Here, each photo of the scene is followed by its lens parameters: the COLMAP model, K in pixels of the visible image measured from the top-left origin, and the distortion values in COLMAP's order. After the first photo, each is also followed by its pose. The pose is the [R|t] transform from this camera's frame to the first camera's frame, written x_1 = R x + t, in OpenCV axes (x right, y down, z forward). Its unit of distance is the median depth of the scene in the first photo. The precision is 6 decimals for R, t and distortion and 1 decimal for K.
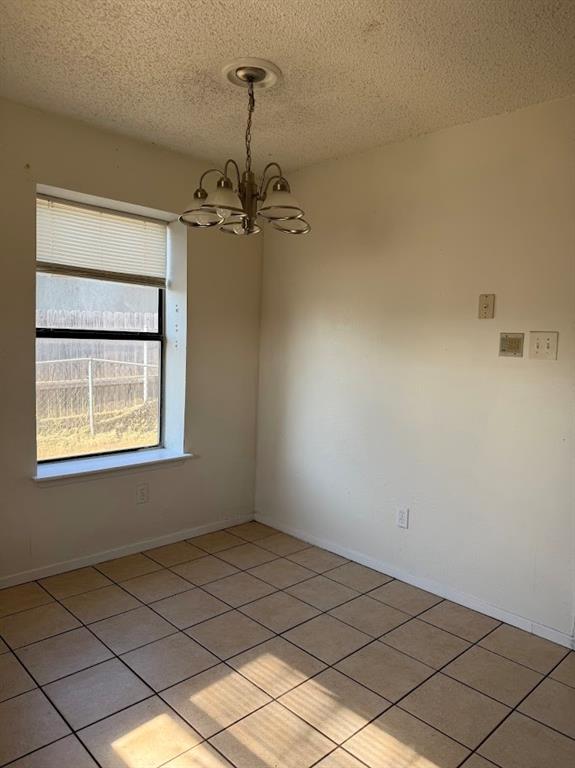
lens RADIAL K [[550.5, 0, 285.7], [0, 550.5, 385.1], [0, 0, 1]] dist [0.066453, -0.050865]
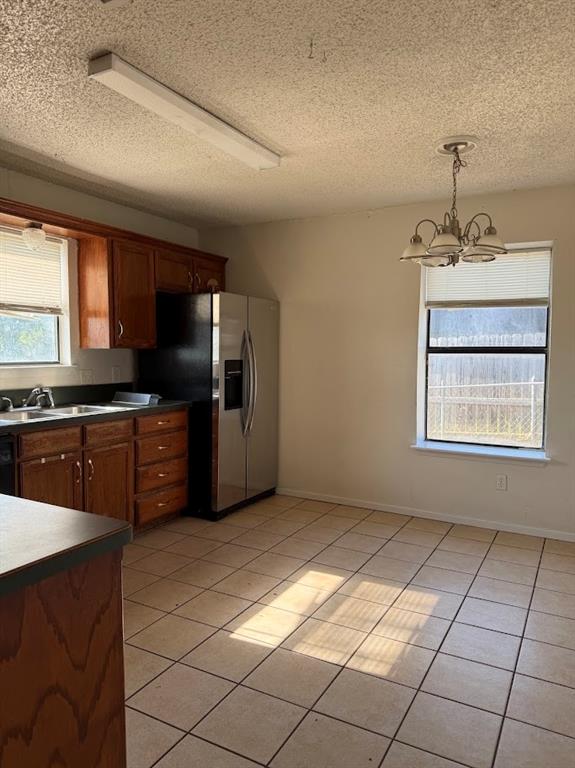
lens RADIAL K [[550.5, 0, 279.4], [0, 550.5, 383.4], [0, 0, 1]] dist [0.066453, -0.050865]
pose [[0.286488, 0.029714, -0.957623, 0.843292], [-0.073057, 0.997286, 0.009089, 0.009708], [0.955294, 0.067357, 0.287881, 0.204608]]
